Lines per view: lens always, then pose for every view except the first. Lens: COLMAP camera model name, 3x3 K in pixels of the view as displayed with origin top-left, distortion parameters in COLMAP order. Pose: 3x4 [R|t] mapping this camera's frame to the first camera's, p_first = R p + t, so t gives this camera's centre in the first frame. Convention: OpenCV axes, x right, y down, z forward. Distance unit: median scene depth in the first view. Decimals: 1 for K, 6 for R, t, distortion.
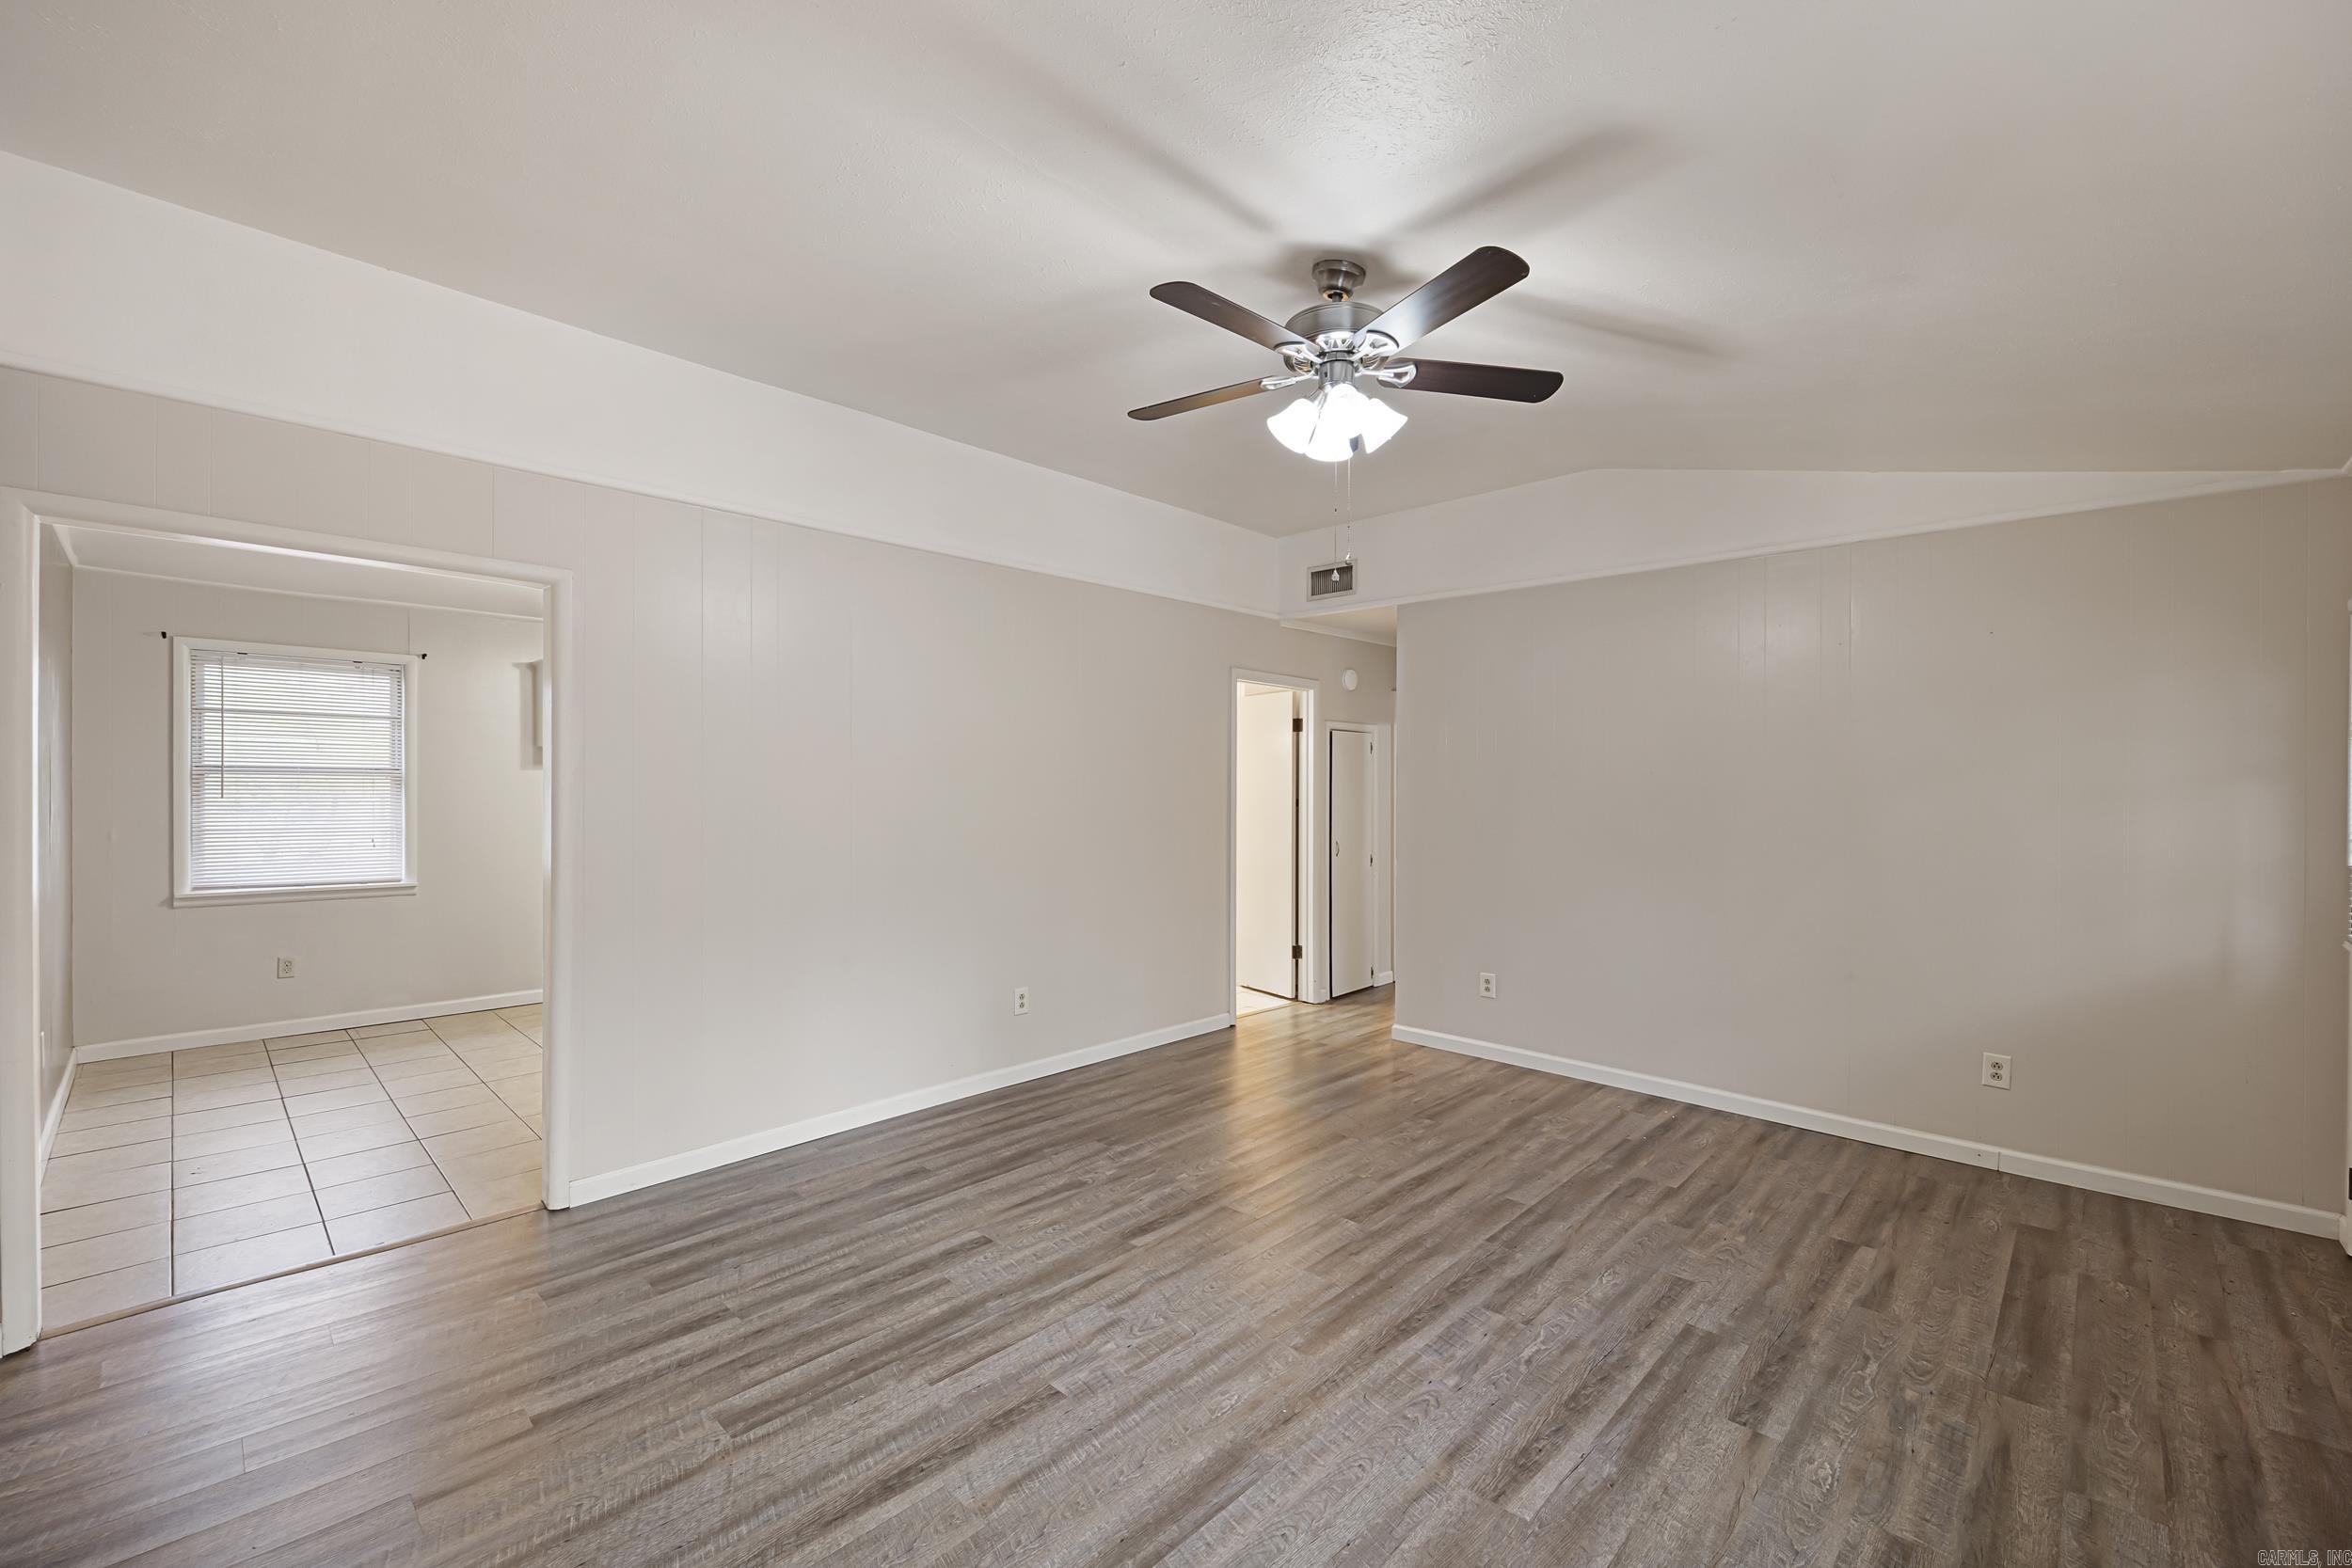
lens RADIAL K [[955.1, 0, 1189.3], [0, 955.1, 776.9], [0, 0, 1]] dist [-0.001752, -0.000021]
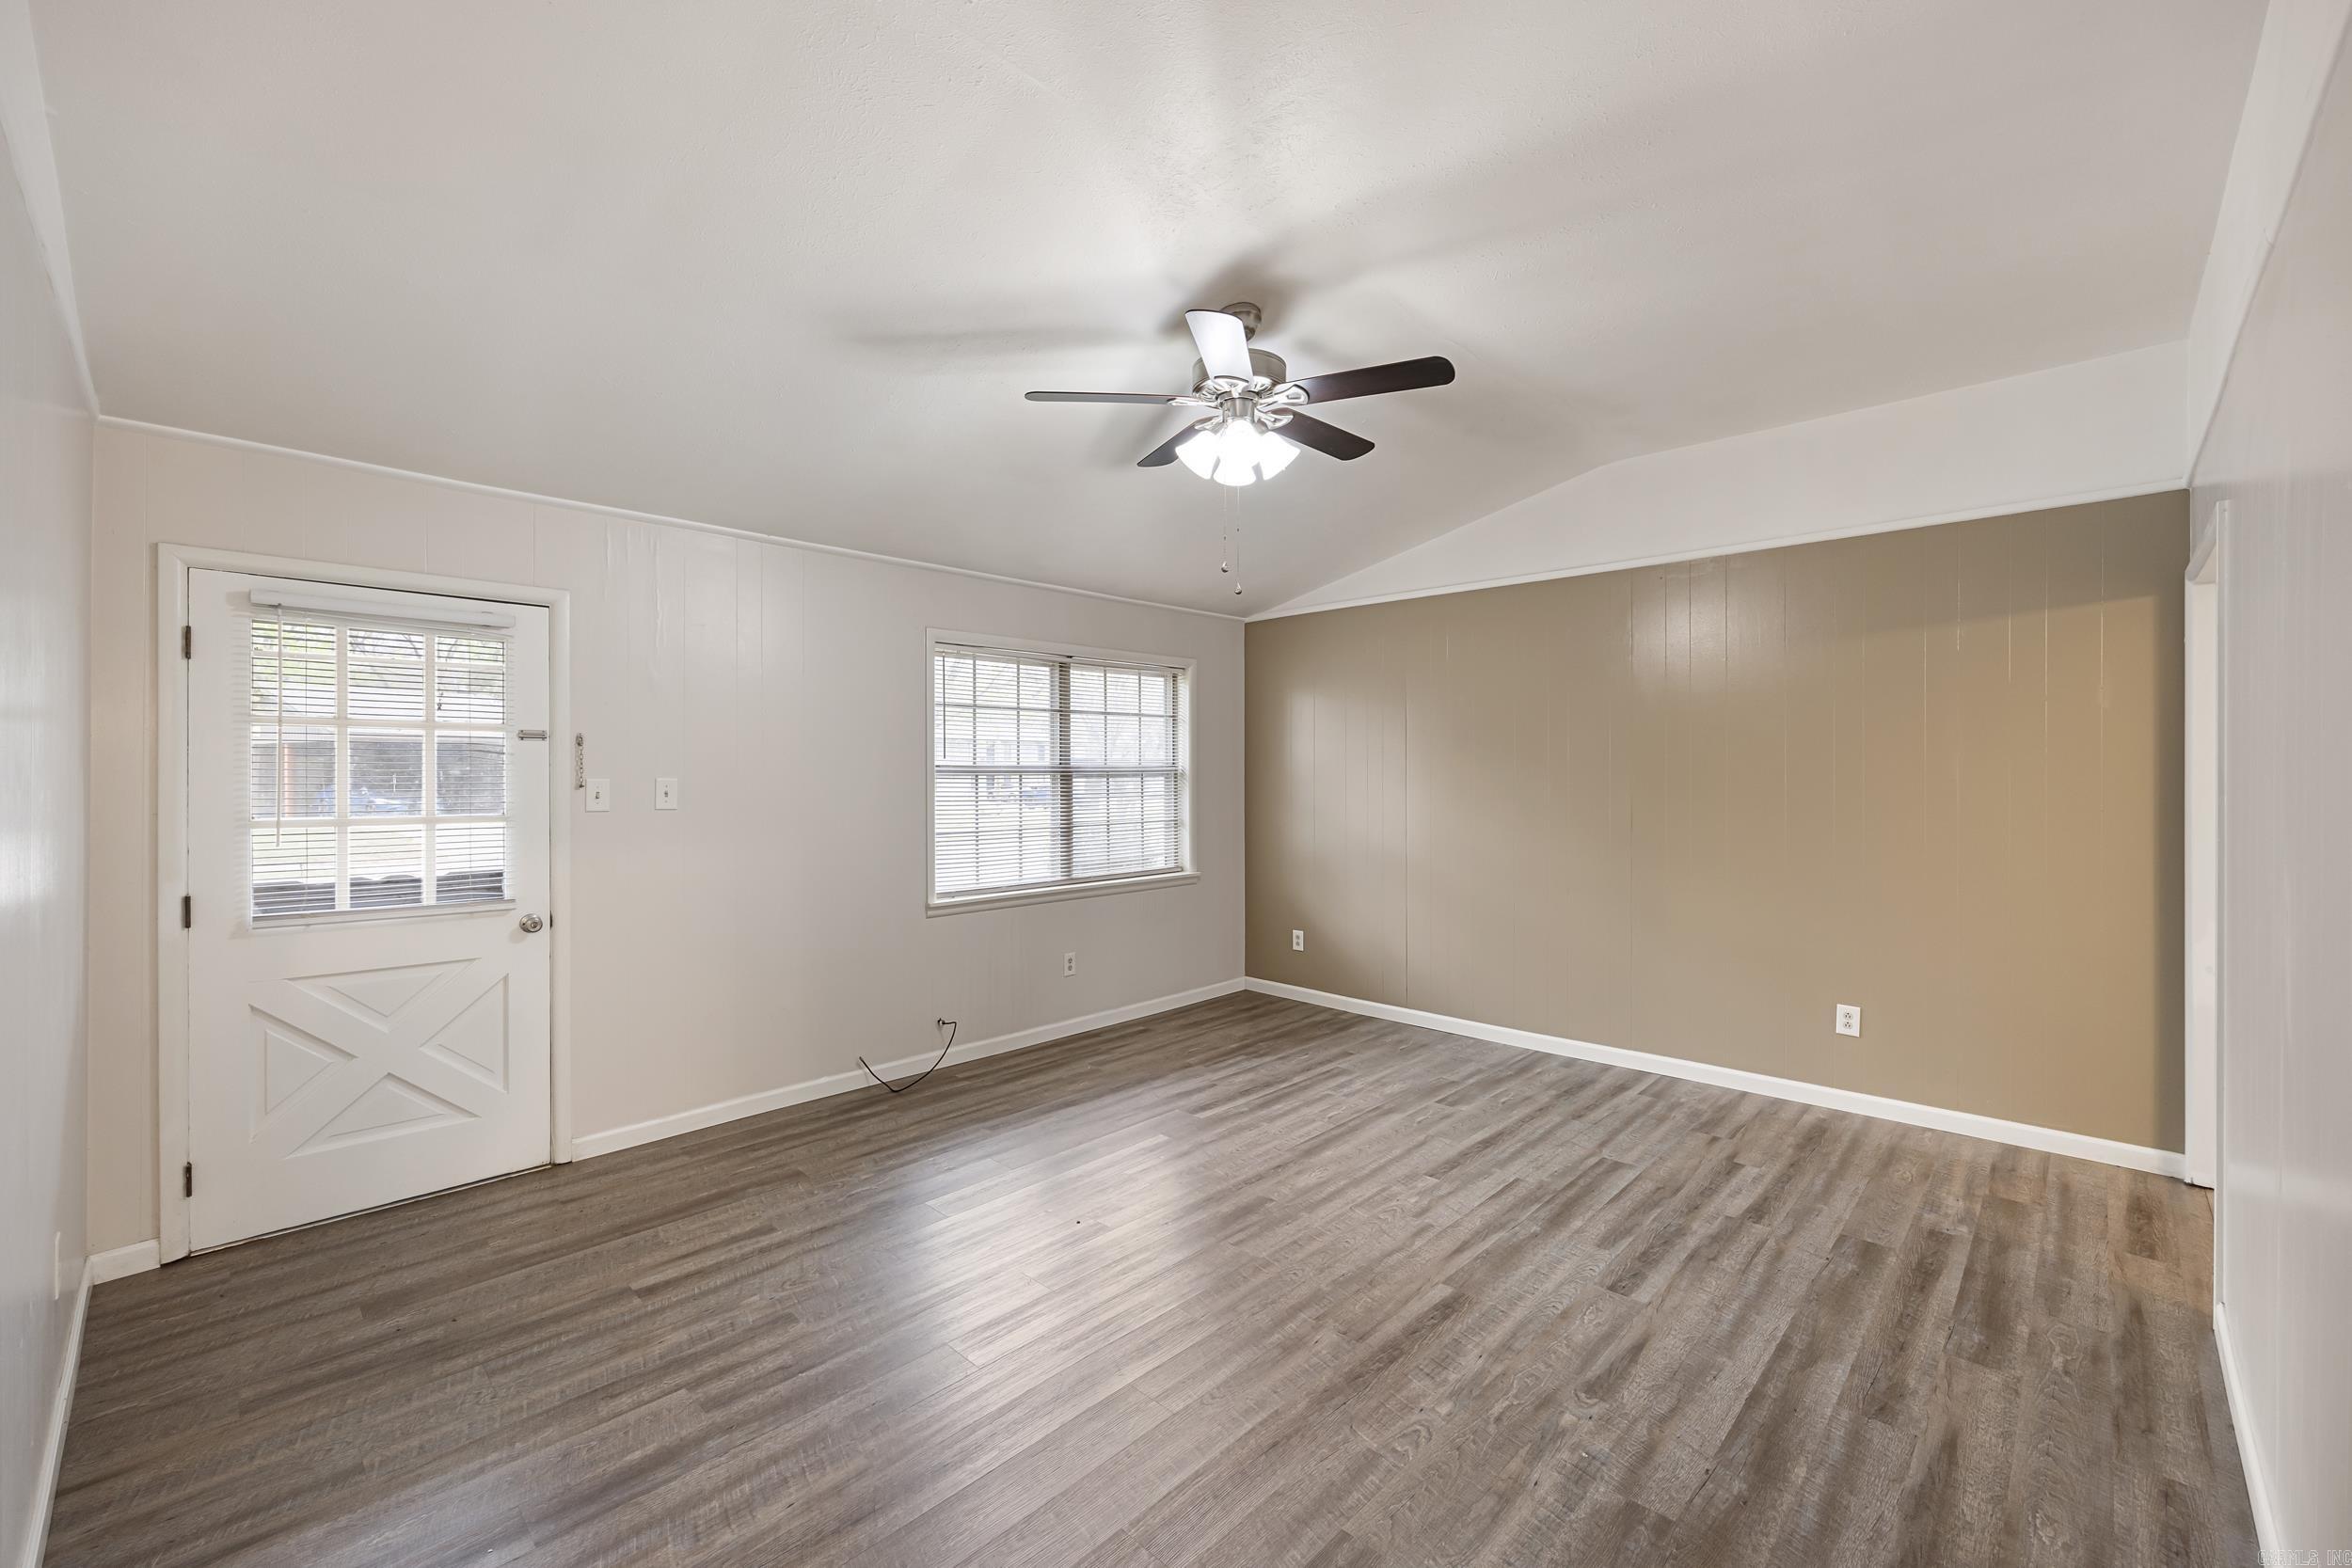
lens RADIAL K [[955.1, 0, 1176.3], [0, 955.1, 774.2], [0, 0, 1]] dist [-0.001752, -0.000021]
pose [[-0.999948, -0.002272, 0.009950, 0.195834], [-0.002297, 0.999994, -0.002456, 0.009178], [-0.009944, -0.002478, -0.999947, 1.966214]]
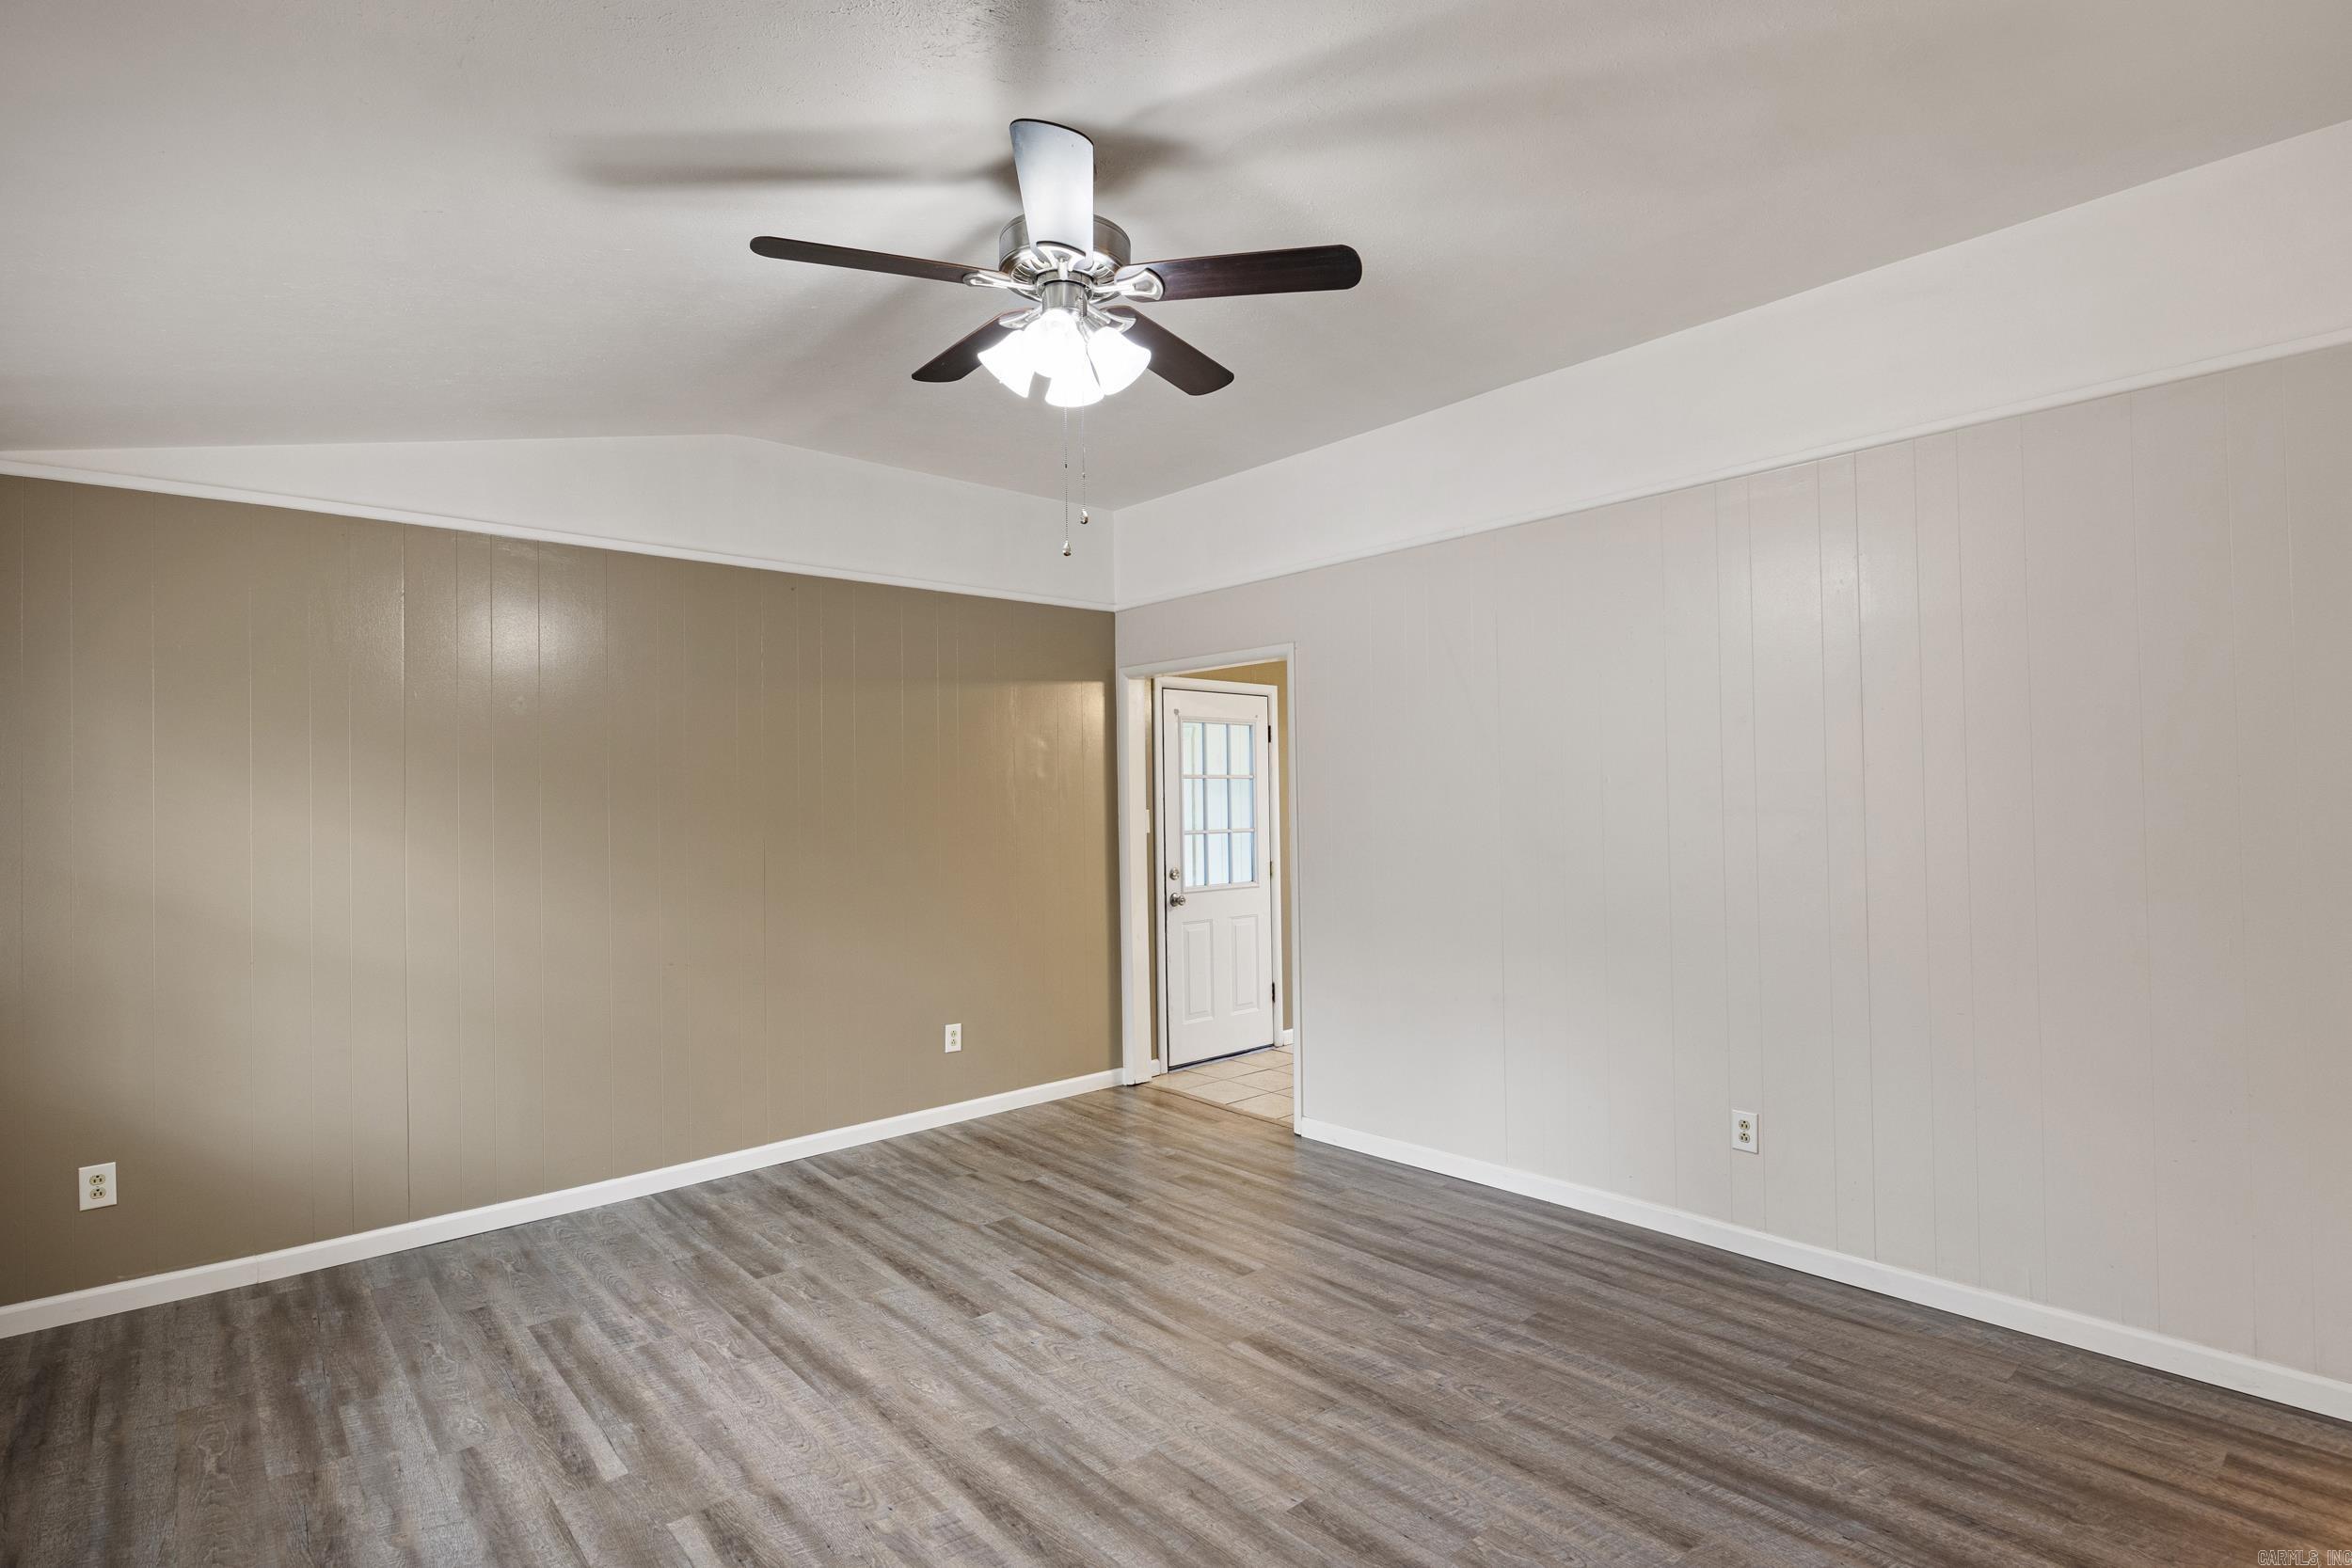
lens RADIAL K [[1145.3, 0, 1192.7], [0, 1145.3, 778.4], [0, 0, 1]] dist [-0.009462, 0.000415]
pose [[-0.075075, -0.024852, -0.996868, 1.013672], [0.021498, 0.999417, -0.026534, 0.008321], [0.996946, -0.023422, -0.074497, 1.086758]]
